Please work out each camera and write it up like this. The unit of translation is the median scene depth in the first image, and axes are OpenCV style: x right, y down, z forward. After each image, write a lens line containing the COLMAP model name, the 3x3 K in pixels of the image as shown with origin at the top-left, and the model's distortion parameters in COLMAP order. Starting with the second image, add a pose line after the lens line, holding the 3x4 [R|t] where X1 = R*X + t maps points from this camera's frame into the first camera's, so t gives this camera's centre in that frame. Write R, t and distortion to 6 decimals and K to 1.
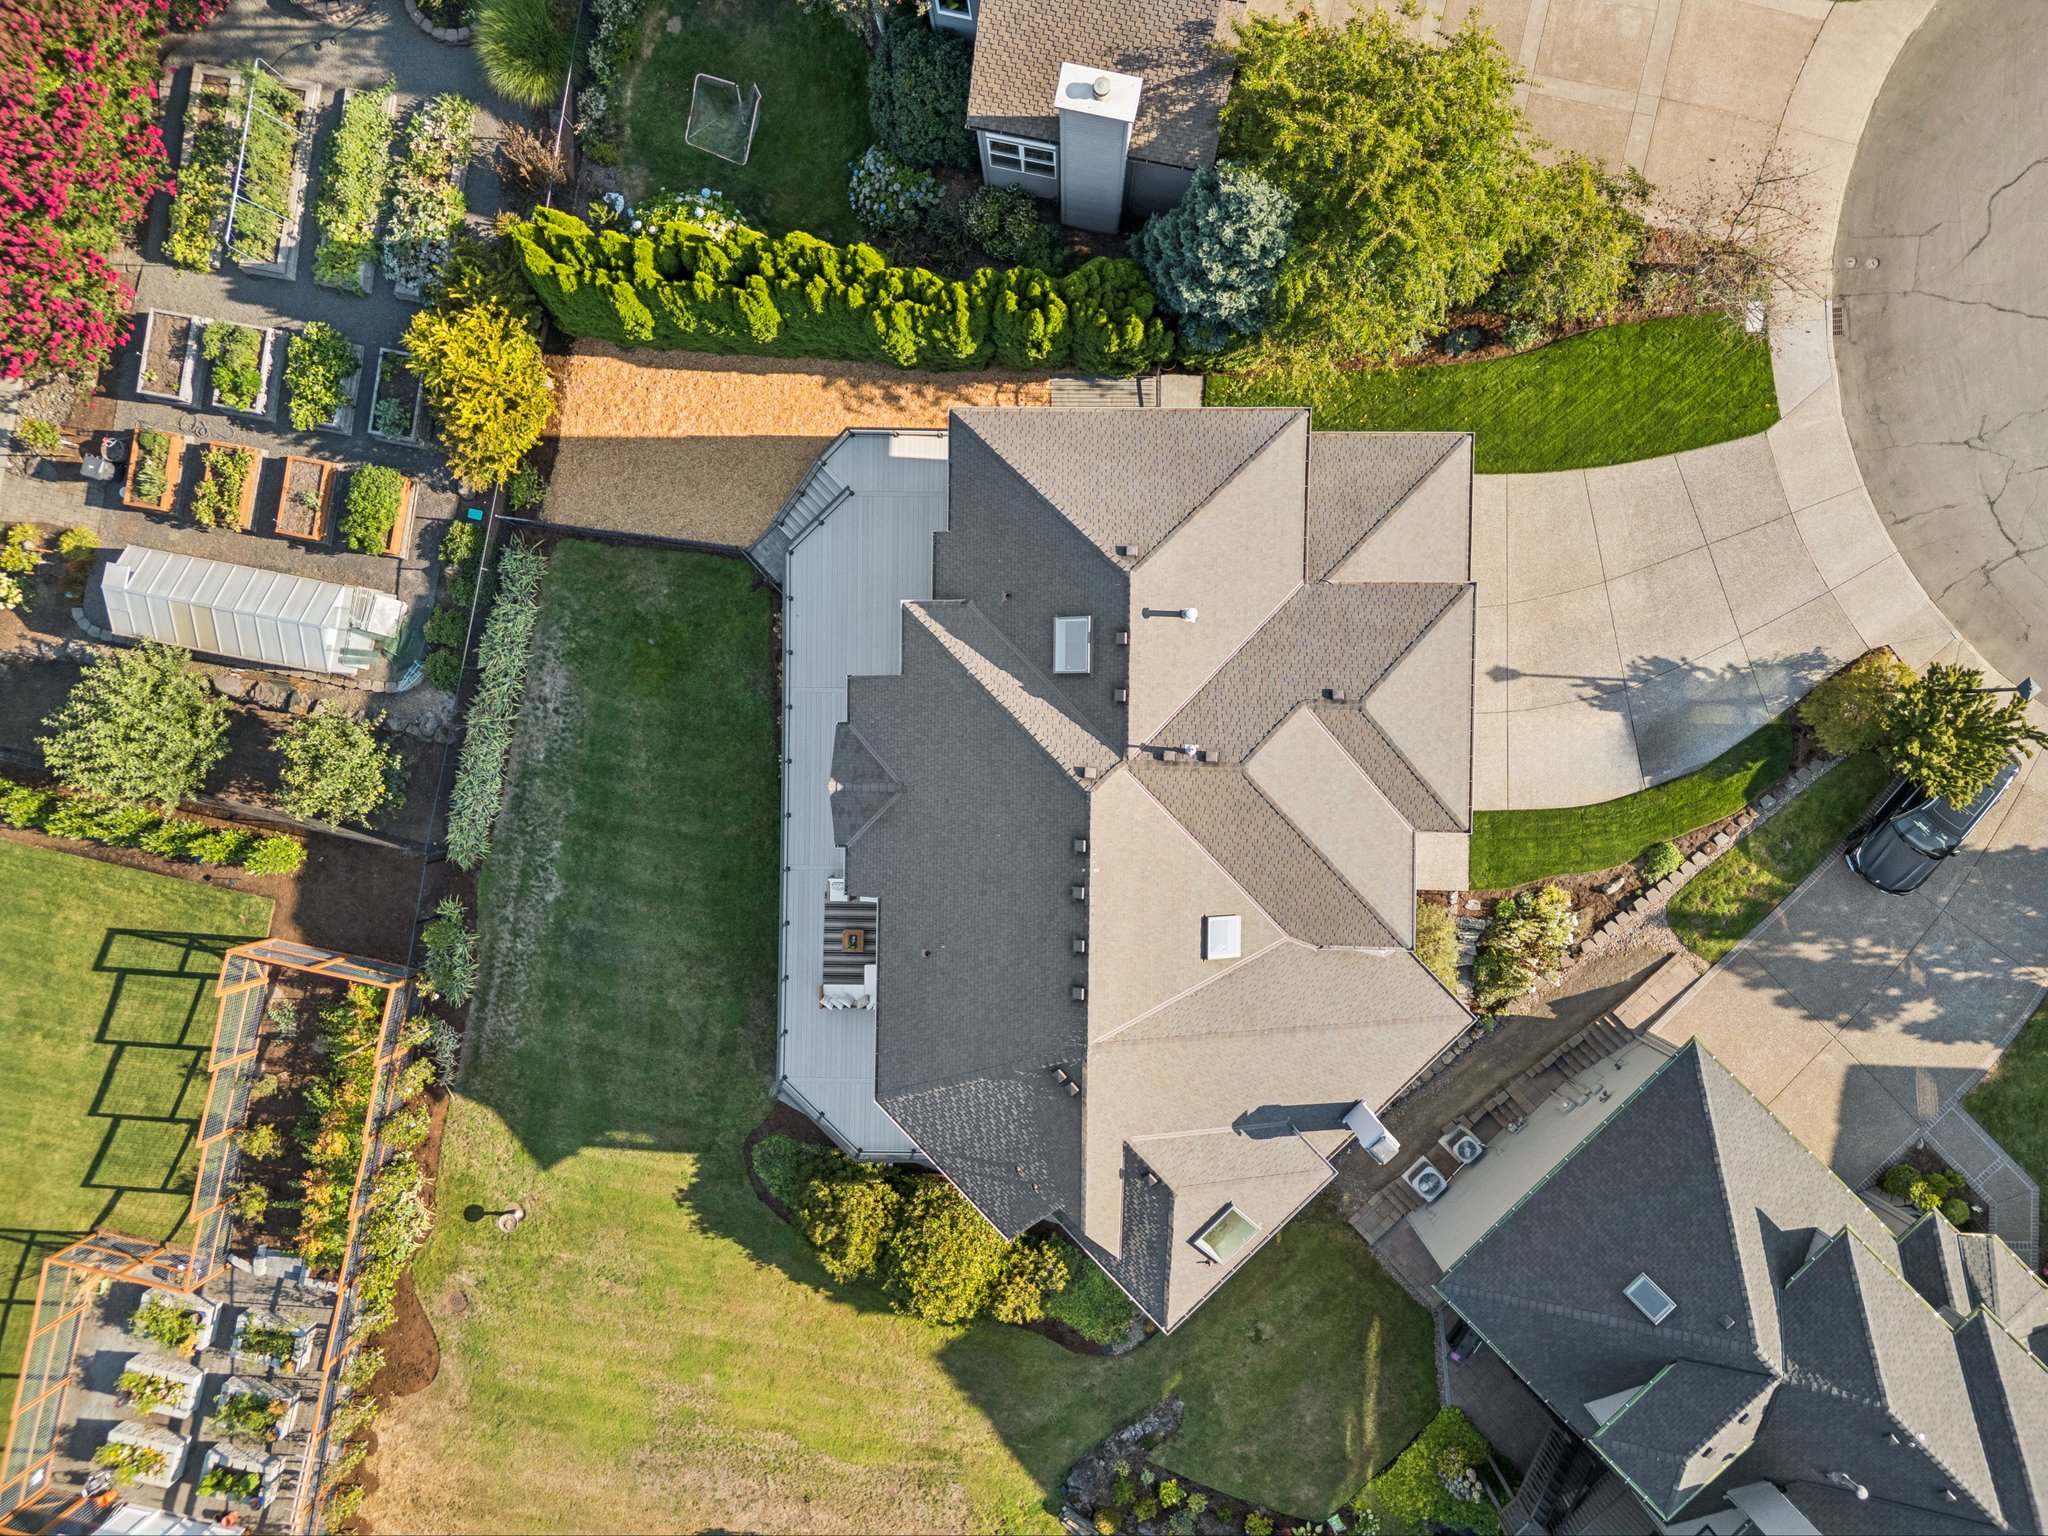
lens RADIAL K [[1416.2, 0, 1017.0], [0, 1416.2, 774.6], [0, 0, 1]] dist [0.031546, 0.004487]
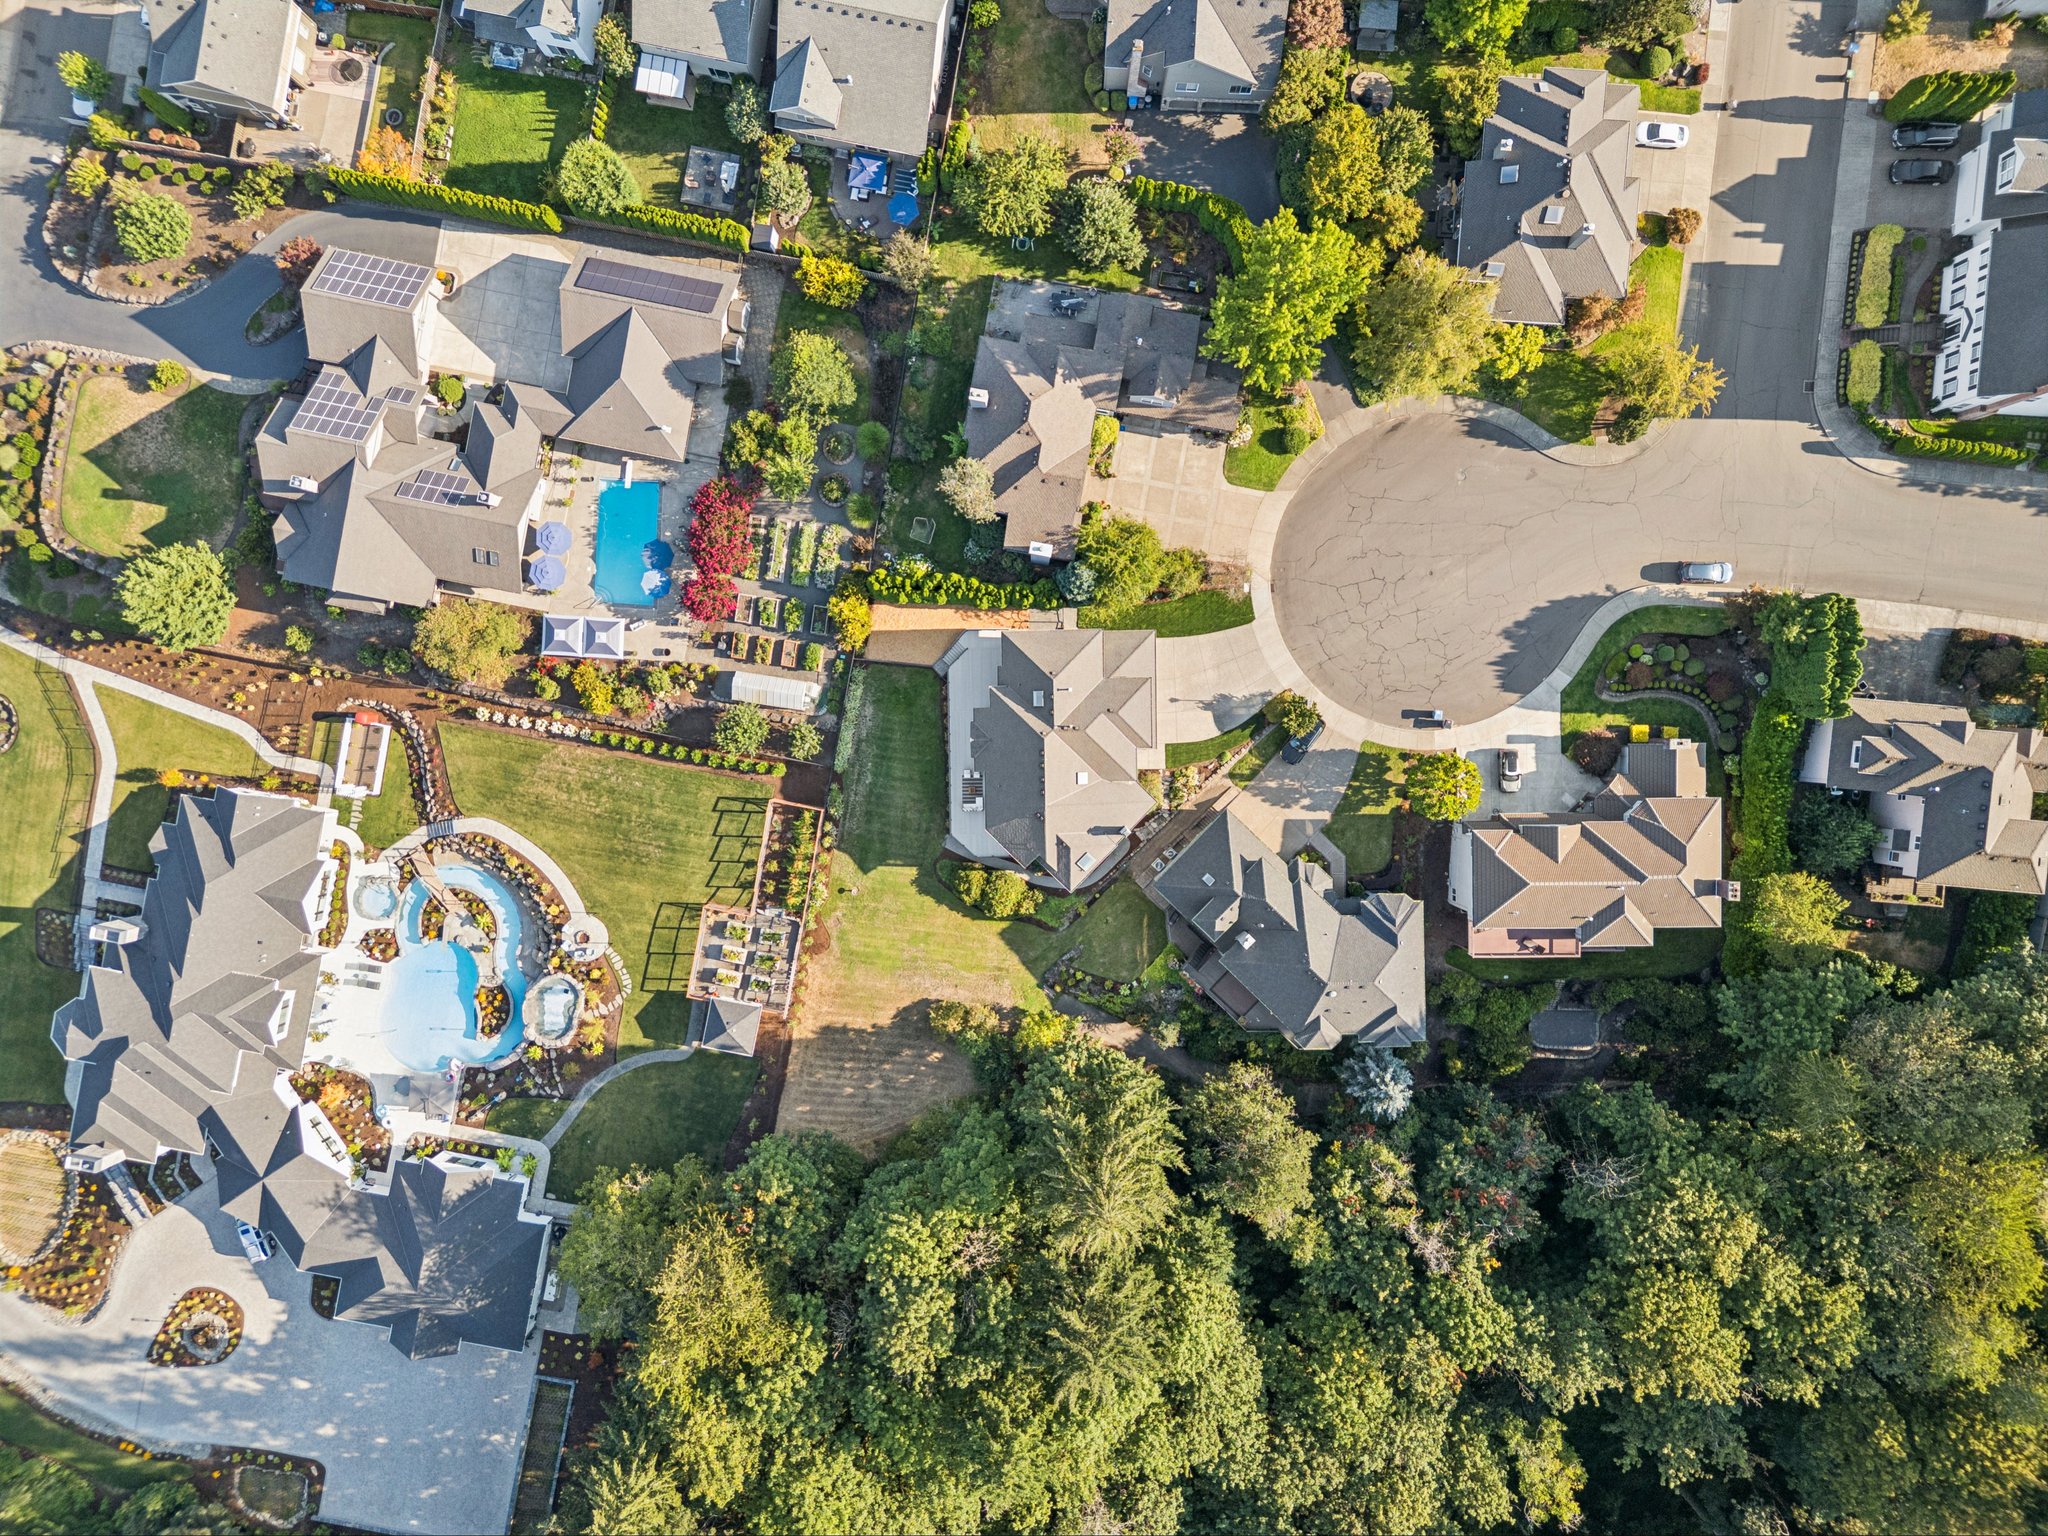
lens RADIAL K [[1416.2, 0, 1017.0], [0, 1416.2, 774.6], [0, 0, 1]] dist [0.031546, 0.004487]
pose [[0.999460, -0.028275, 0.016730, -0.066018], [0.028138, 0.999569, 0.008414, 0.058416], [-0.016961, -0.007939, 0.999825, -2.136683]]
